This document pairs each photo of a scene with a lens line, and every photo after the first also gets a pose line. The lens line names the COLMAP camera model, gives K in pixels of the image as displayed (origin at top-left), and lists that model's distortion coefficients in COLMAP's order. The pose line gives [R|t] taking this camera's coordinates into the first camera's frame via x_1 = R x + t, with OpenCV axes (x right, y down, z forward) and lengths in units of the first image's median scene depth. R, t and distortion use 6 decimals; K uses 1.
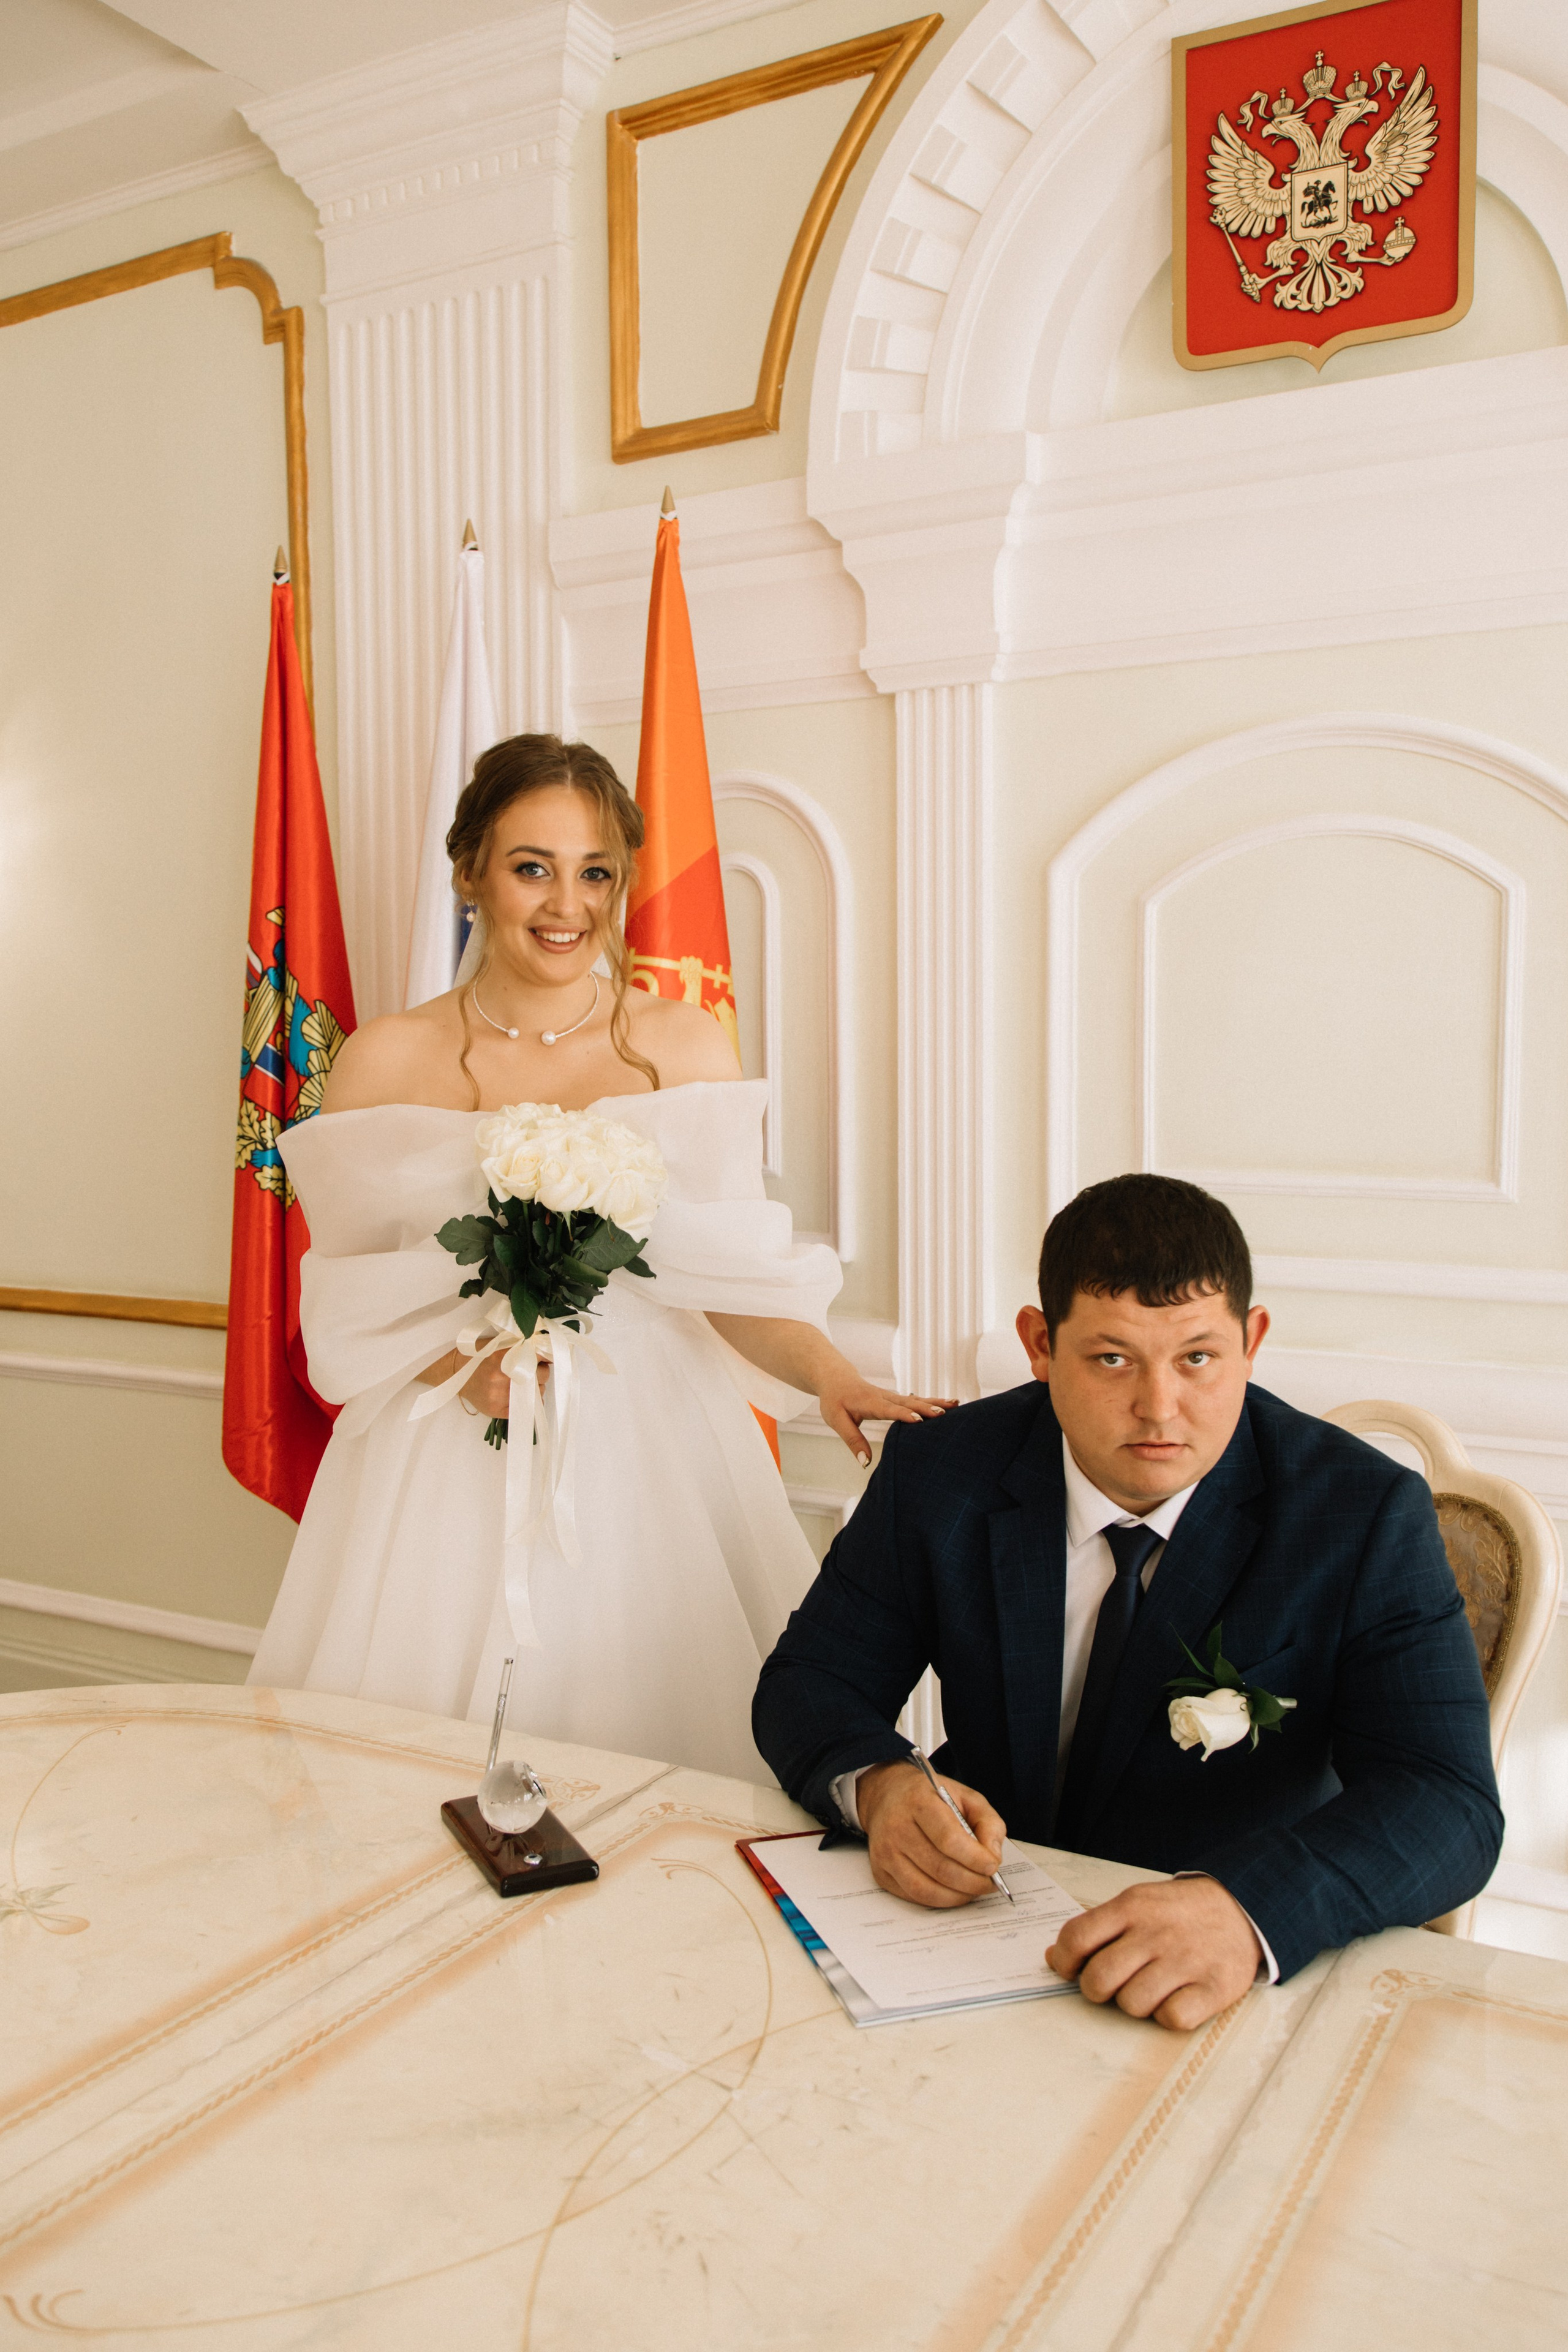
lens RADIAL K [[1835.5, 0, 784.0], [0, 1835.5, 1176.0], [0, 0, 1]] dist [0.006091, 0.002474]
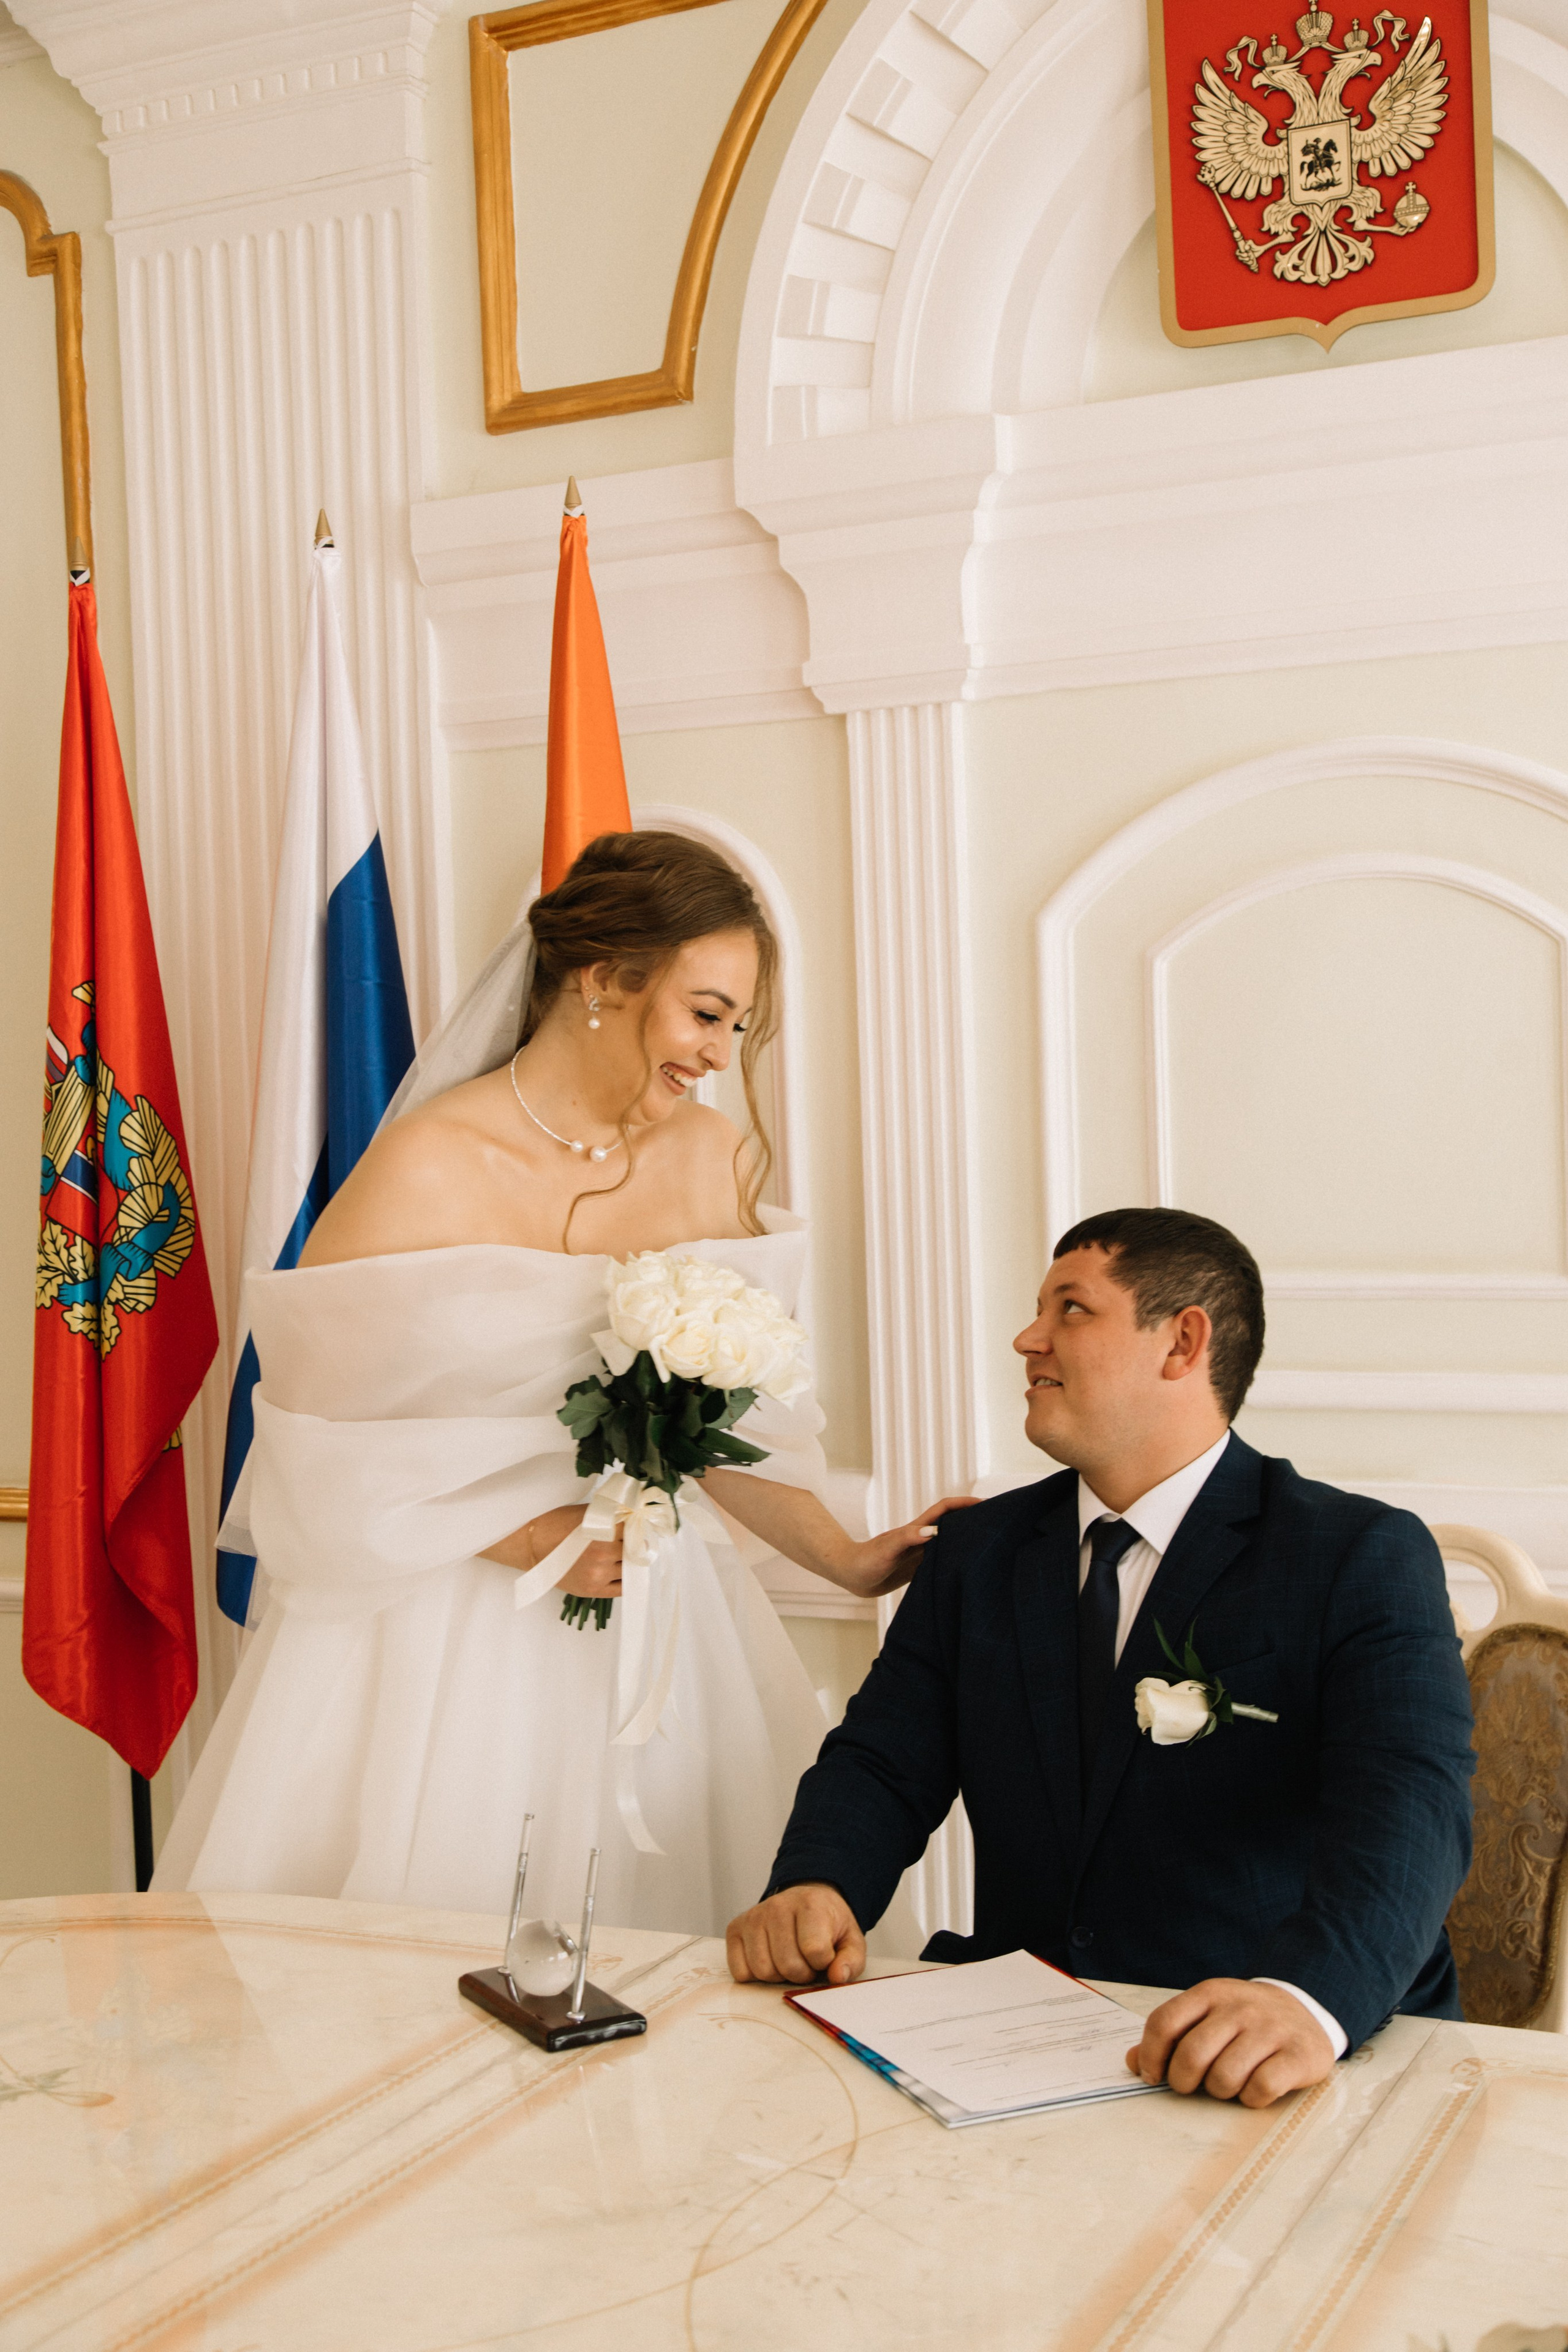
lens RADIAL K [[2764.4, 0, 784.0], [0, 2764.4, 1176.0], [0, 0, 1]] dist [-0.001028, 0.009196]
pose [[0.996601, -0.026290, 0.078077, -0.078581], [0.030323, 0.998242, -0.050930, 0.011582], [-0.076601, 0.053124, 0.995646, -0.264176]]
